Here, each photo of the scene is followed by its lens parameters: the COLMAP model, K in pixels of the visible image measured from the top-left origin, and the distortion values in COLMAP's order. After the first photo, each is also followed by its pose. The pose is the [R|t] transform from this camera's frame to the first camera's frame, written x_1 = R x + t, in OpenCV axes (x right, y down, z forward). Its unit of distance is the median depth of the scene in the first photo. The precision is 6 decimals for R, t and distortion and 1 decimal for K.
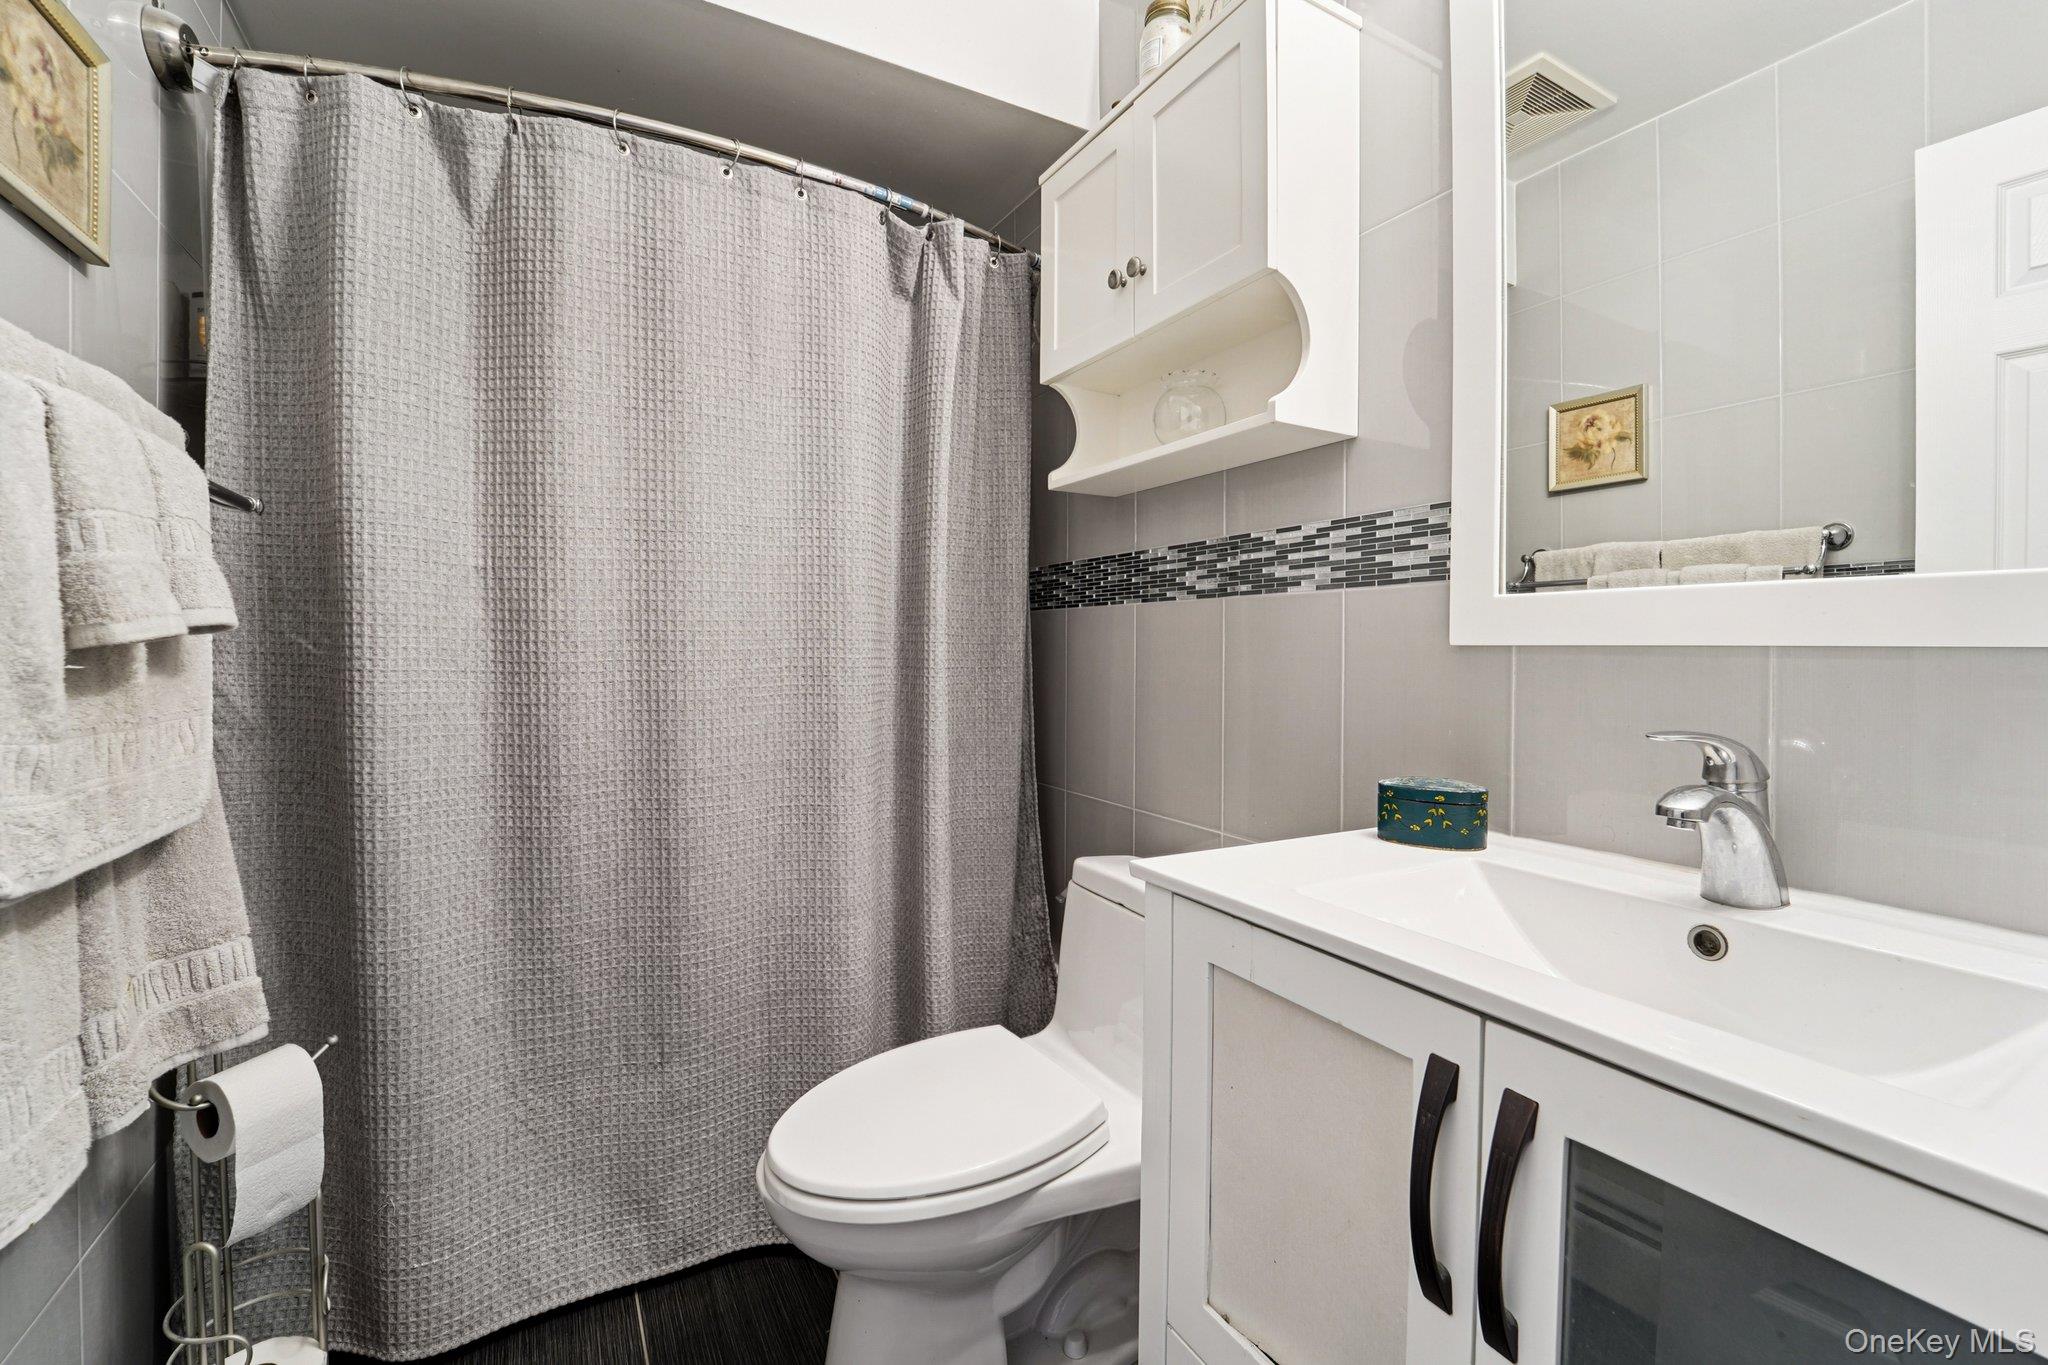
lens RADIAL K [[851.6, 0, 1024.0], [0, 851.6, 671.3], [0, 0, 1]] dist [-0.001709, -0.002447]
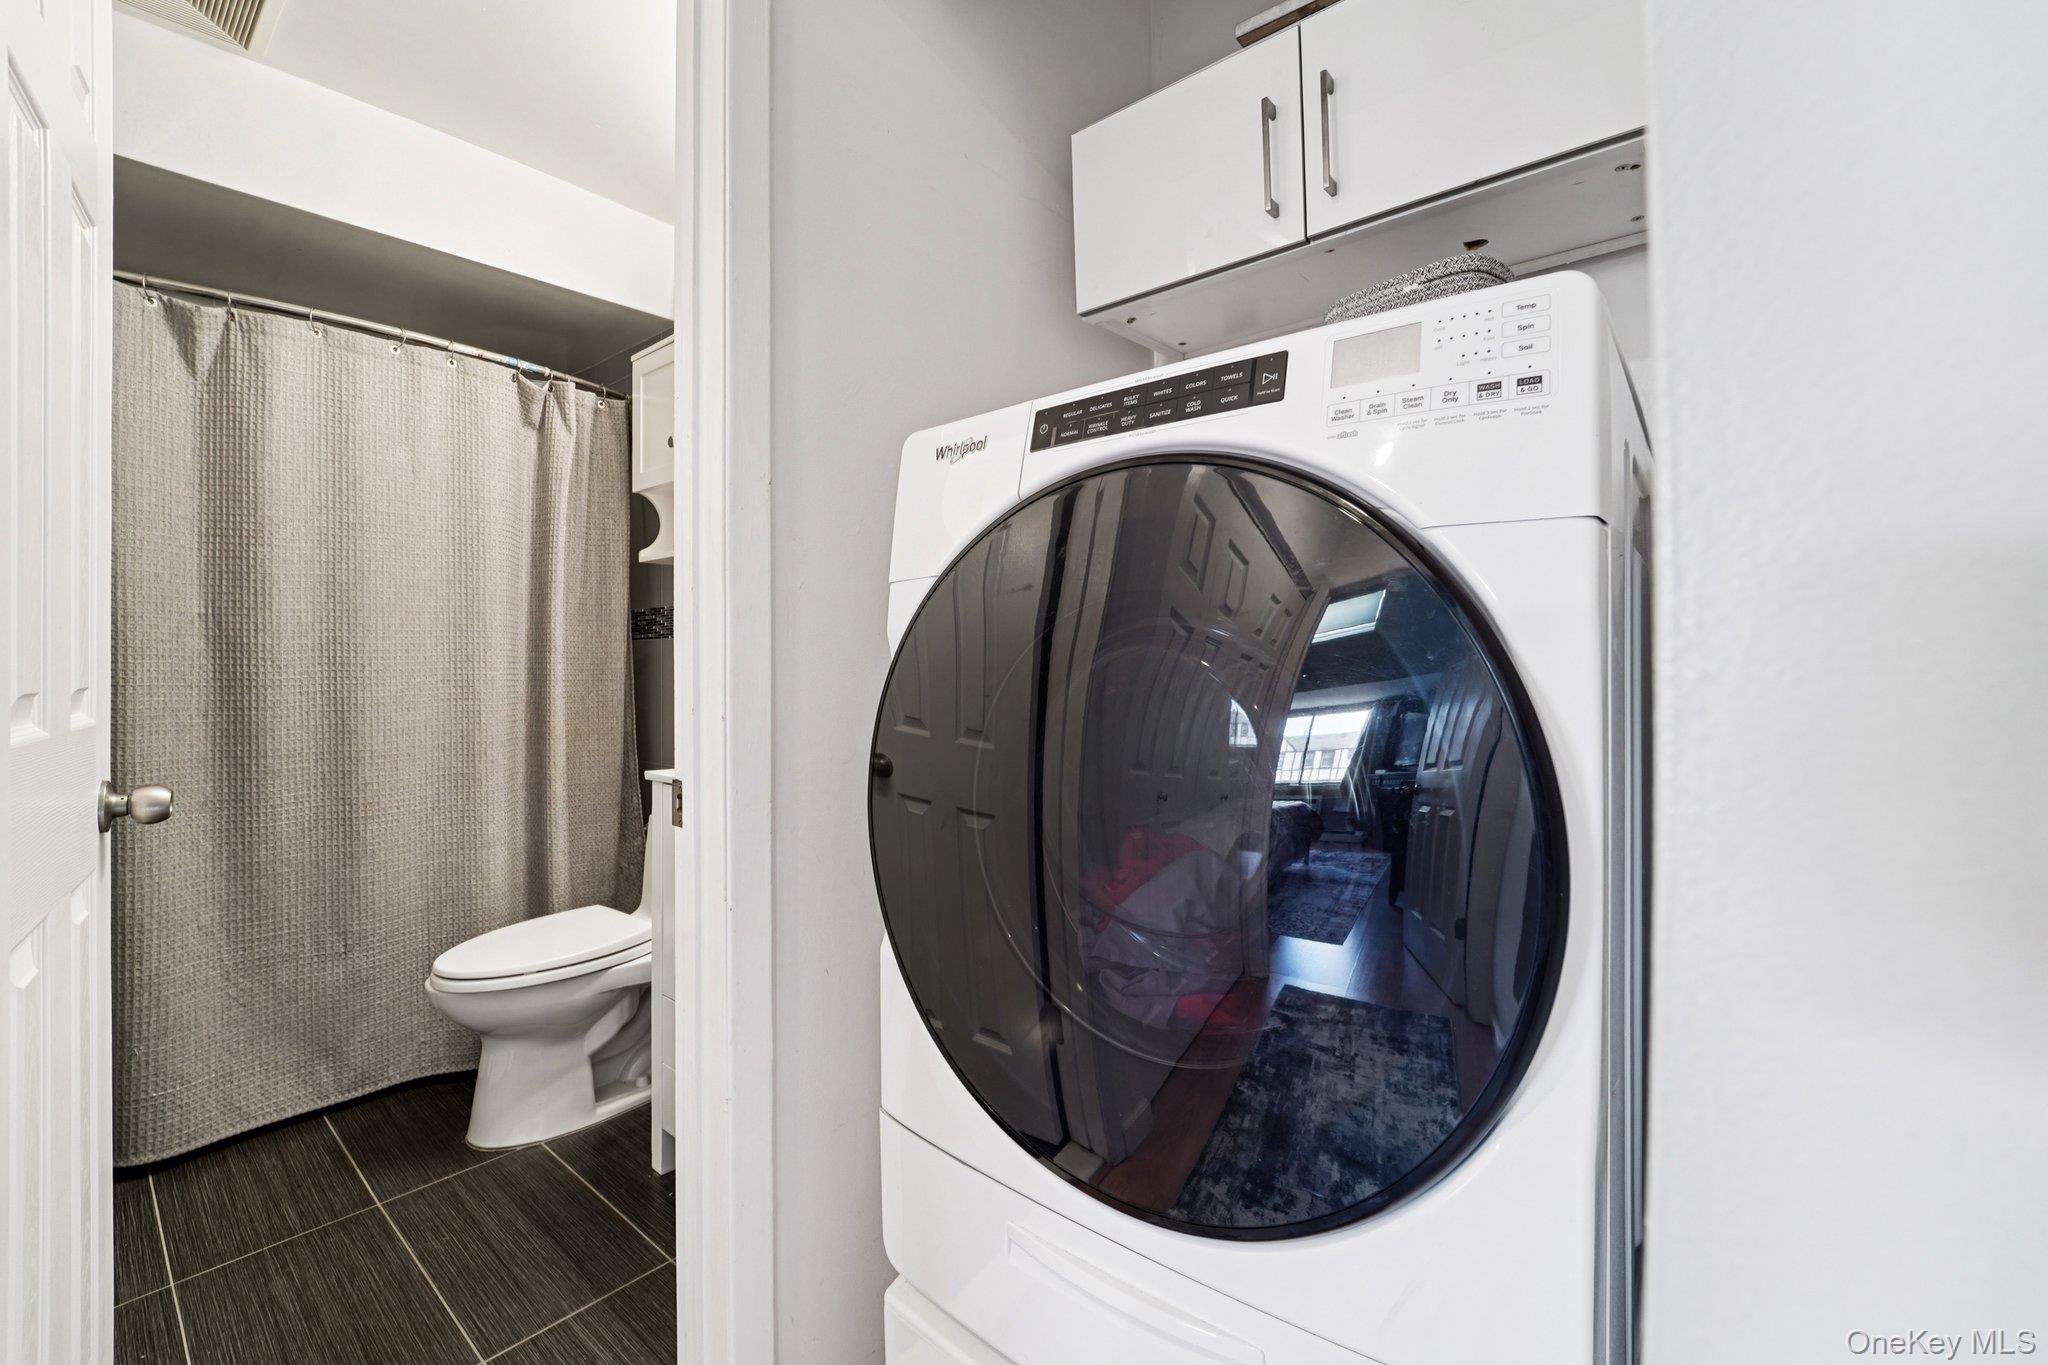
lens RADIAL K [[851.6, 0, 985.9], [0, 851.6, 669.3], [0, 0, 1]] dist [-0.001709, -0.002447]
pose [[0.949059, -0.005565, 0.315050, 0.165710], [0.010226, 0.999861, -0.013142, 0.004609], [-0.314933, 0.015694, 0.948984, -0.759752]]
